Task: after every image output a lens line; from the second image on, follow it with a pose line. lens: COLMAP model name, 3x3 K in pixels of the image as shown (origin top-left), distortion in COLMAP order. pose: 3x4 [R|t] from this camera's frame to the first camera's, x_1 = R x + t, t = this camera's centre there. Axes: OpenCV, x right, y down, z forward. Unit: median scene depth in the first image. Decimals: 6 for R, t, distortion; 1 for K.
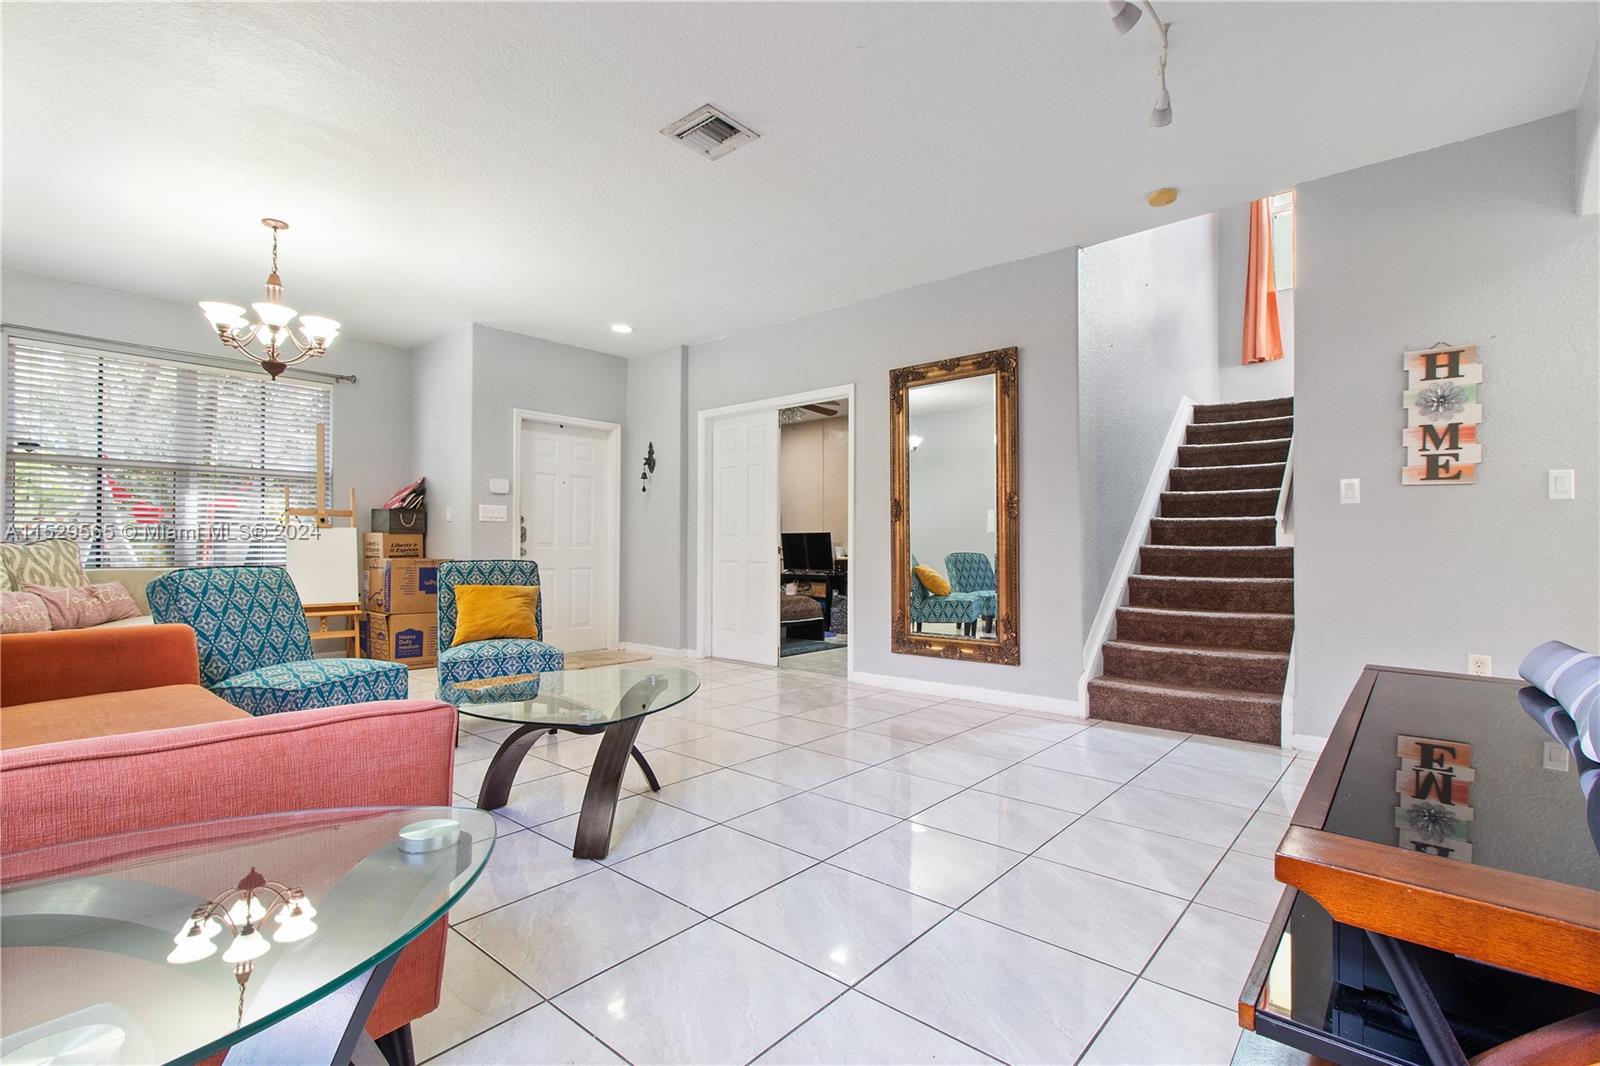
lens RADIAL K [[739.4, 0, 795.3], [0, 739.4, 545.3], [0, 0, 1]] dist [0.003006, -0.000653]
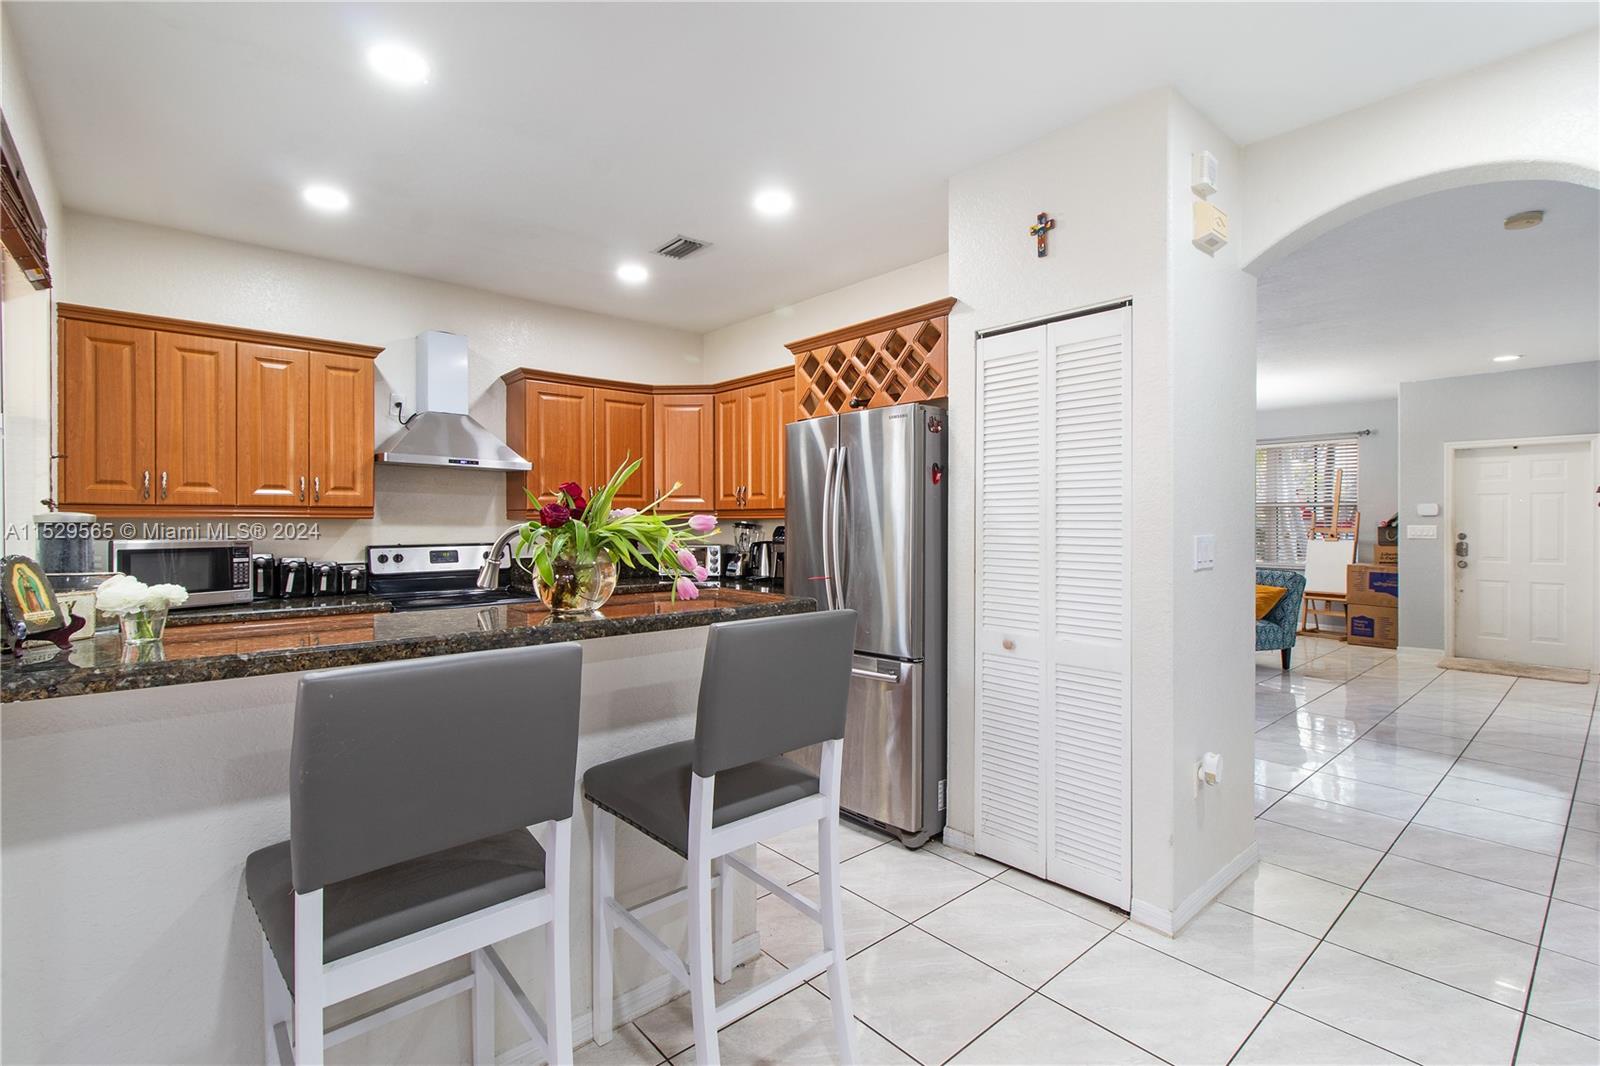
lens RADIAL K [[739.4, 0, 802.2], [0, 739.4, 524.9], [0, 0, 1]] dist [0.003006, -0.000653]
pose [[-0.119970, 0.005074, -0.992765, 0.965523], [-0.000514, 0.999986, 0.005173, -0.062641], [0.992777, 0.001131, -0.119965, 0.128970]]
